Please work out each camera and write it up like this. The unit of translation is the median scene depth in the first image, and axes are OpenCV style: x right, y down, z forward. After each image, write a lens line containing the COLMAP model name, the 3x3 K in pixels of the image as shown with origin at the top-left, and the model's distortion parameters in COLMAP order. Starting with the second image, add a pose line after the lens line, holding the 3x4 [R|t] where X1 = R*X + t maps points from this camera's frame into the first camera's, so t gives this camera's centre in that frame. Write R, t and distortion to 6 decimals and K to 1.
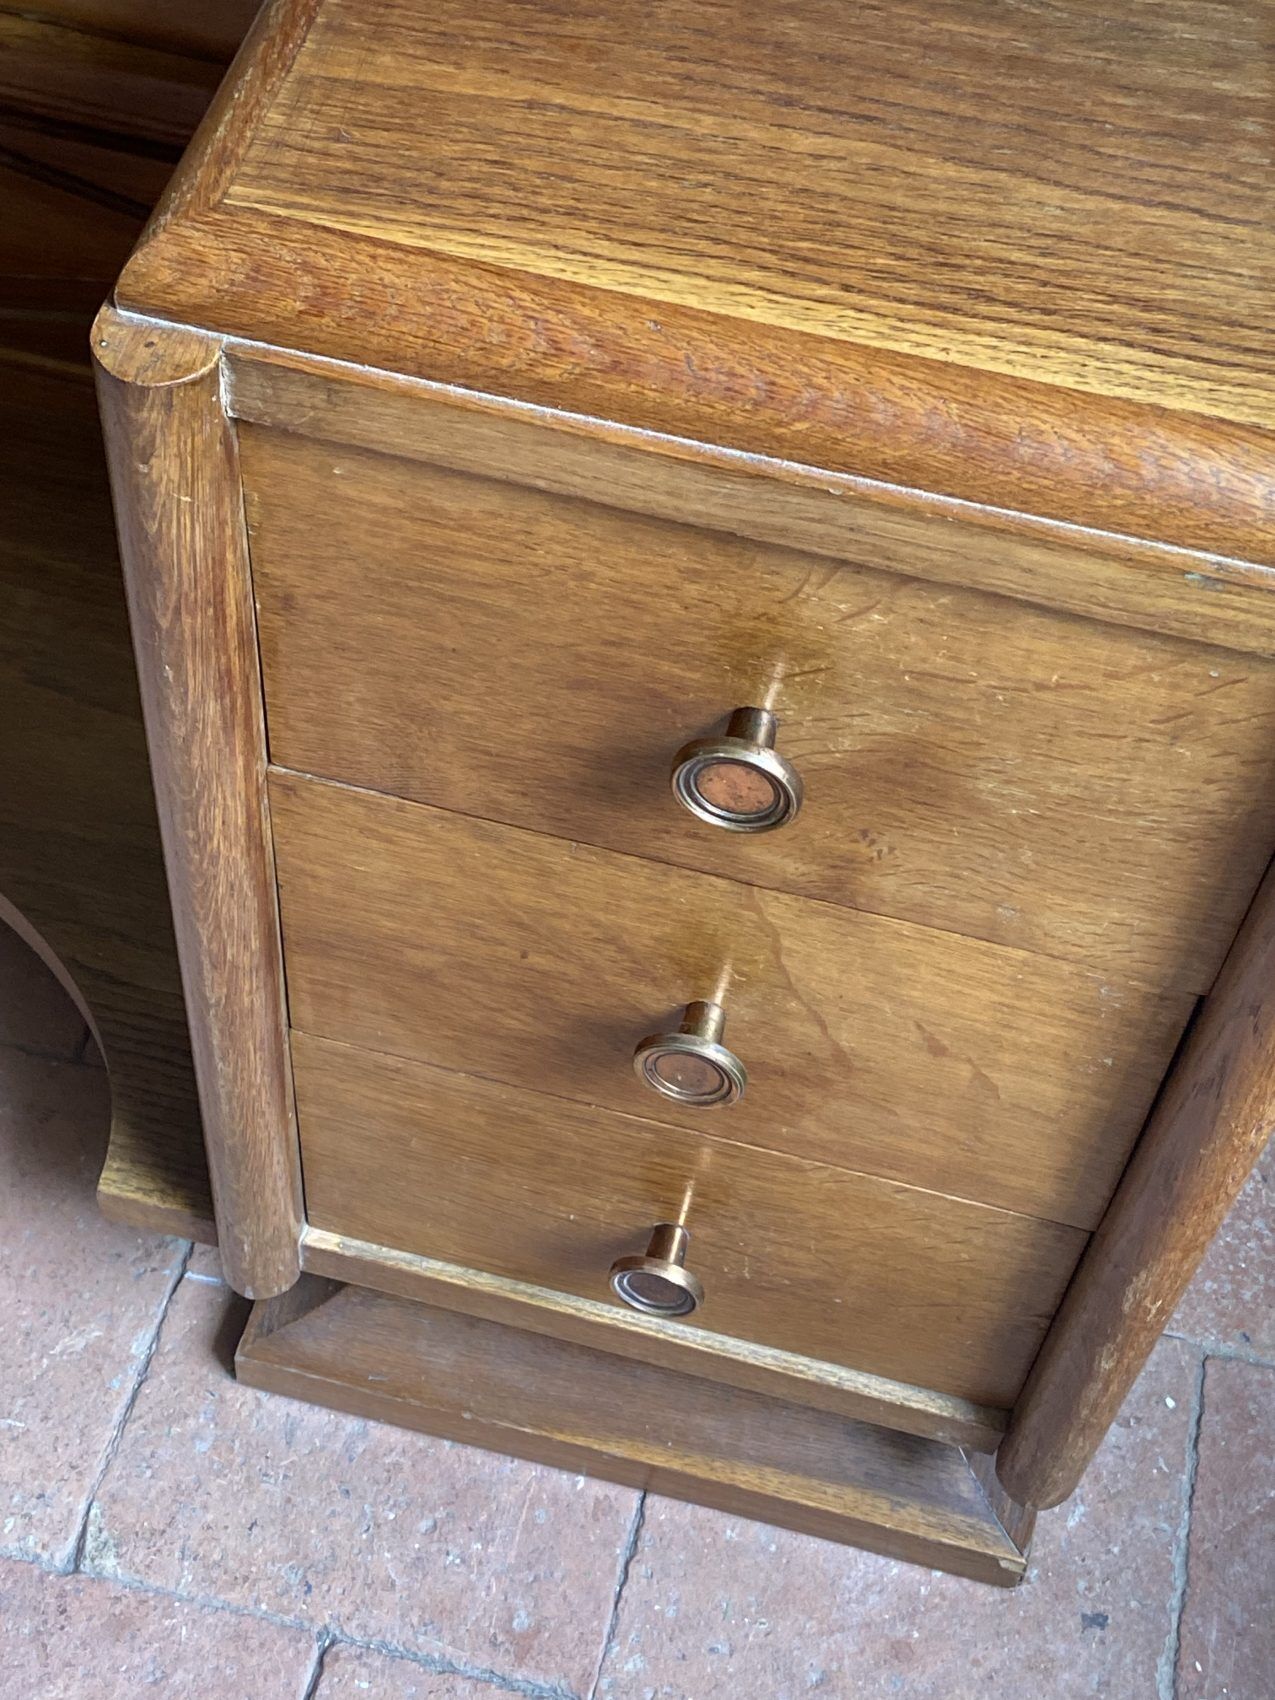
lens RADIAL K [[2567.5, 0, 623.6], [0, 2567.5, 814.1], [0, 0, 1]] dist [0.104458, 0.000000]
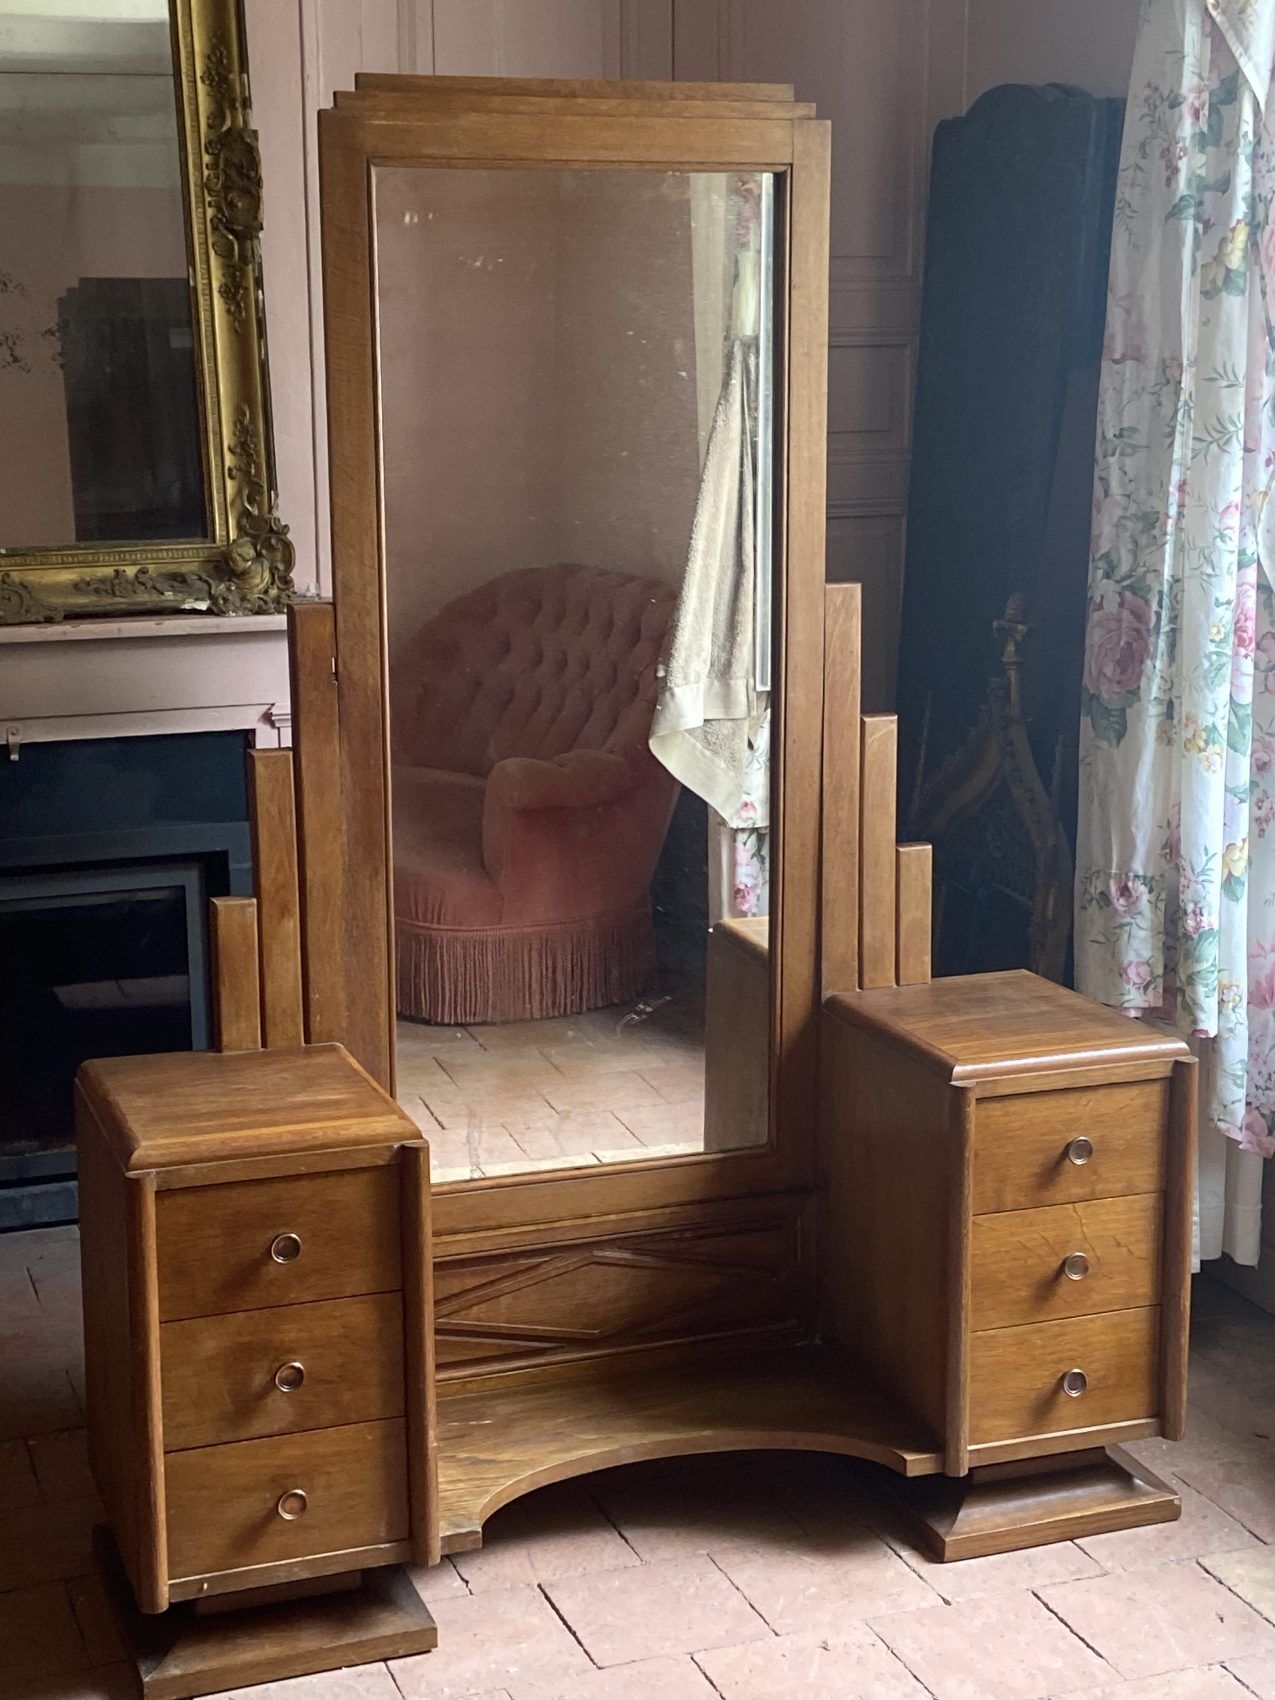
lens RADIAL K [[2567.5, 0, 643.8], [0, 2567.5, 845.5], [0, 0, 1]] dist [0.104458, 0.000000]
pose [[0.822482, -0.168854, 0.543149, -2.747651], [0.491260, 0.692182, -0.528722, 1.520714], [-0.286682, 0.701692, 0.652259, -2.006339]]
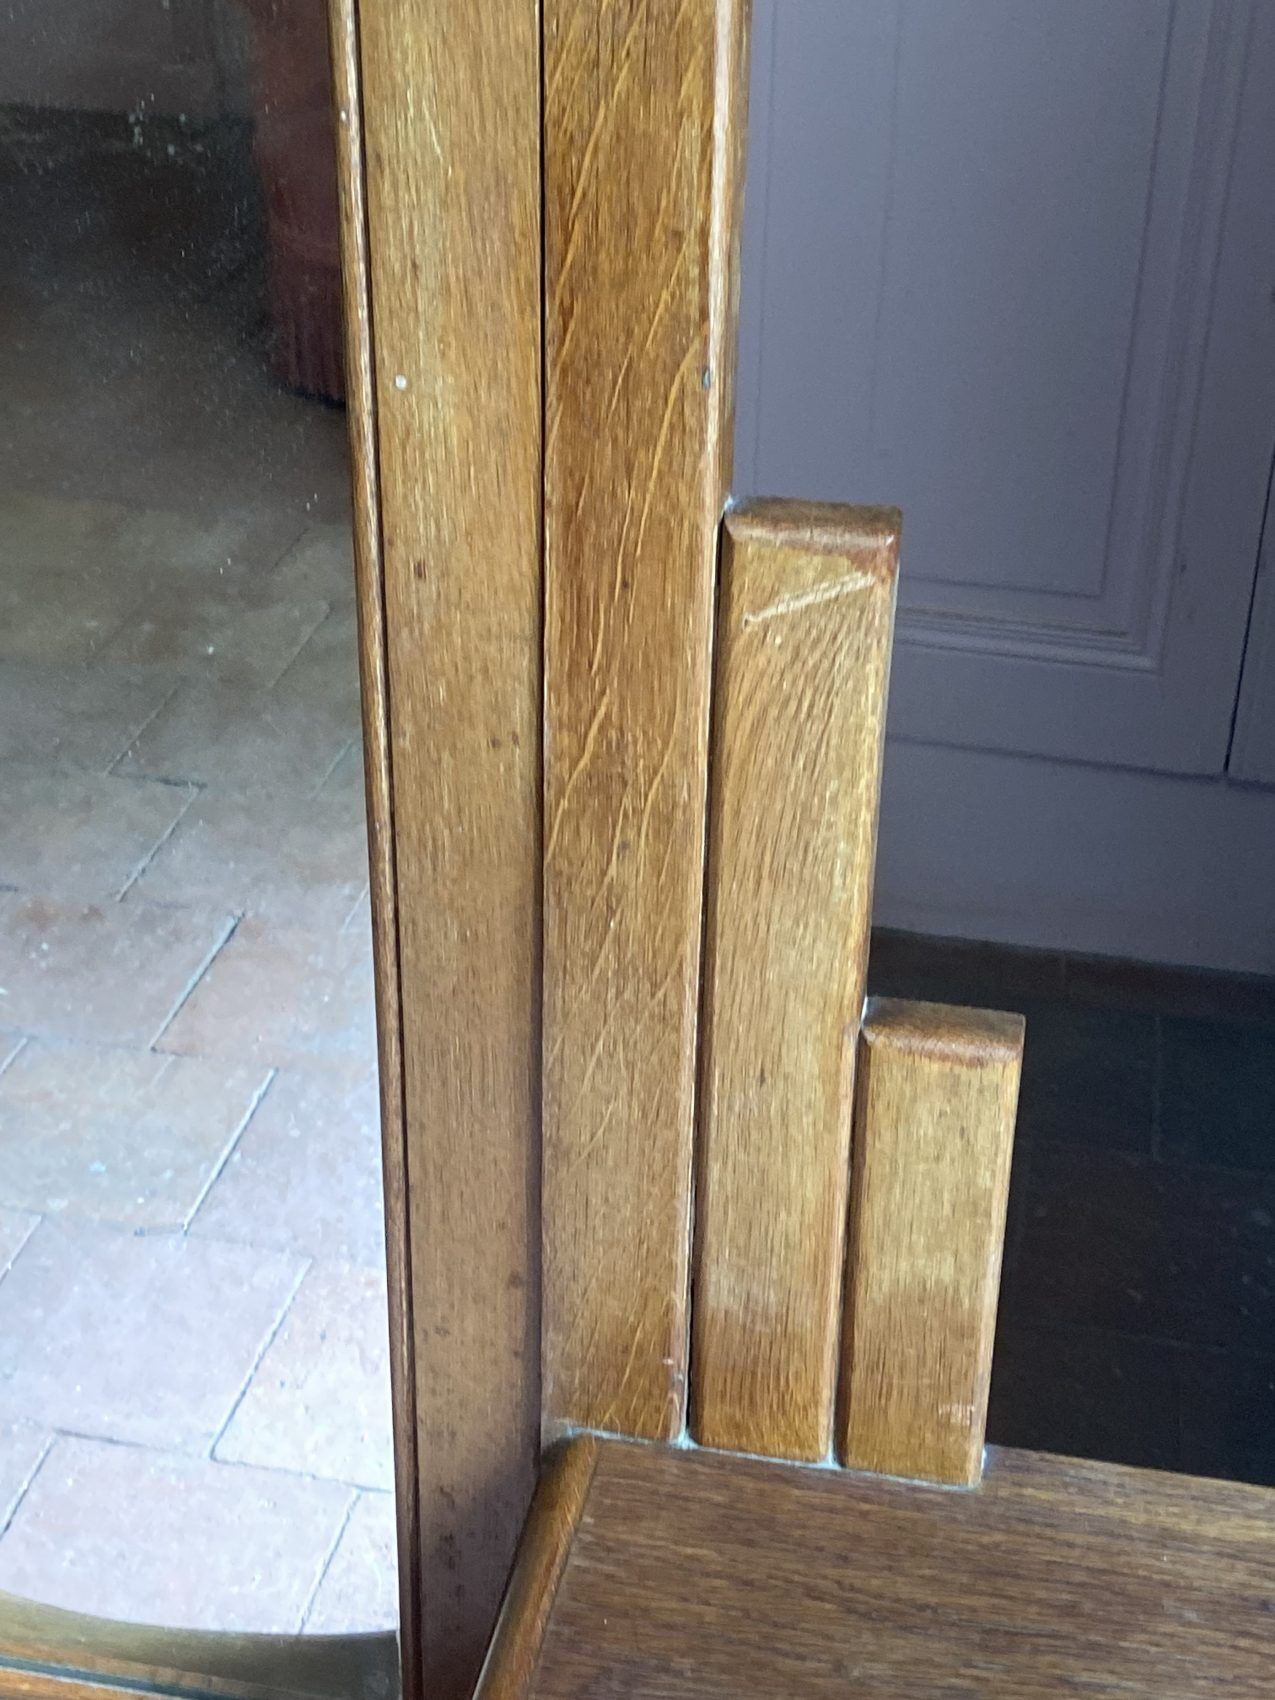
lens RADIAL K [[2567.5, 0, 582.5], [0, 2567.5, 842.9], [0, 0, 1]] dist [0.104458, 0.000000]
pose [[0.998127, -0.060447, 0.009465, -0.013632], [0.058939, 0.908415, -0.413895, -0.289579], [0.016420, 0.413678, 0.910275, -0.222697]]
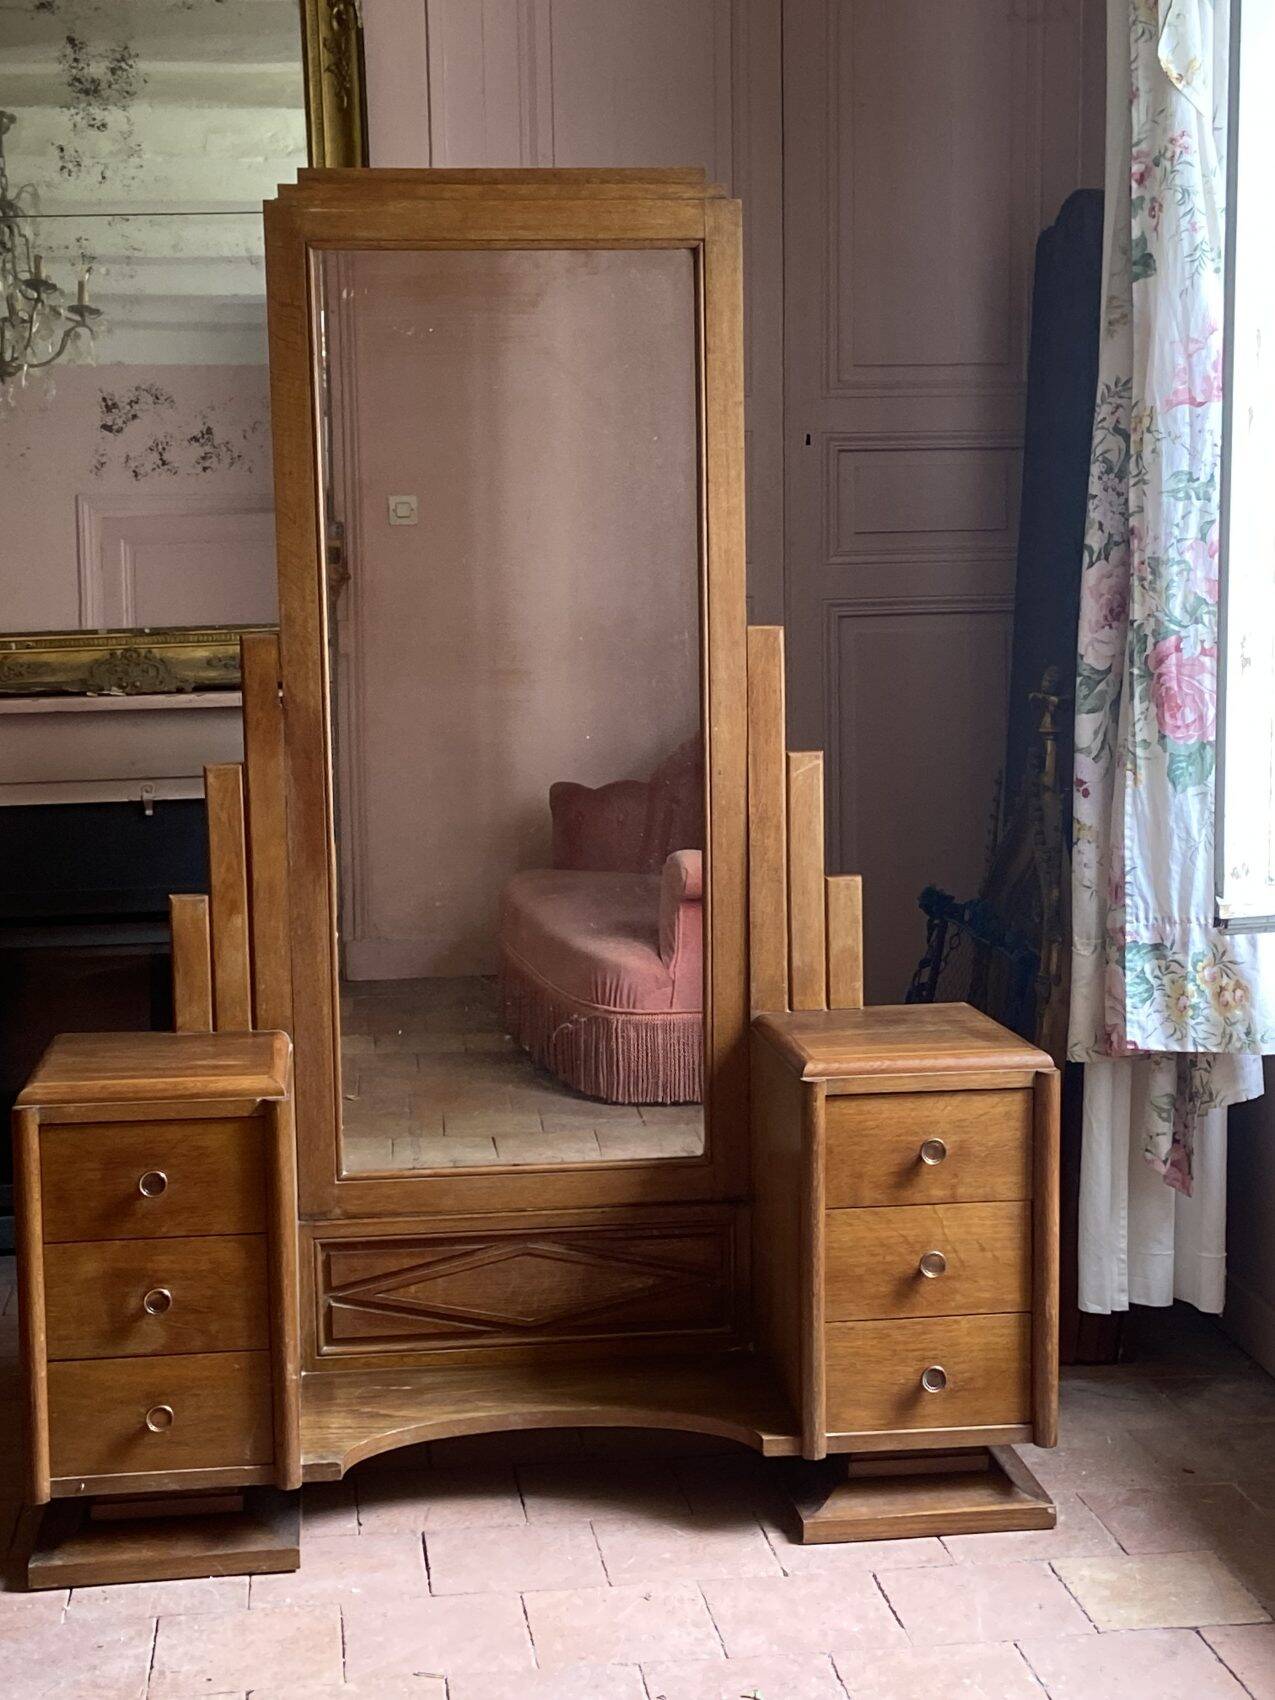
lens RADIAL K [[2564.1, 0, 628.3], [0, 2564.1, 882.4], [0, 0, 1]] dist [0.100704, 0.000000]
pose [[0.929042, -0.114532, 0.351801, -1.938410], [0.335325, 0.662447, -0.669867, 2.453232], [-0.156328, 0.740302, 0.653846, -2.248152]]
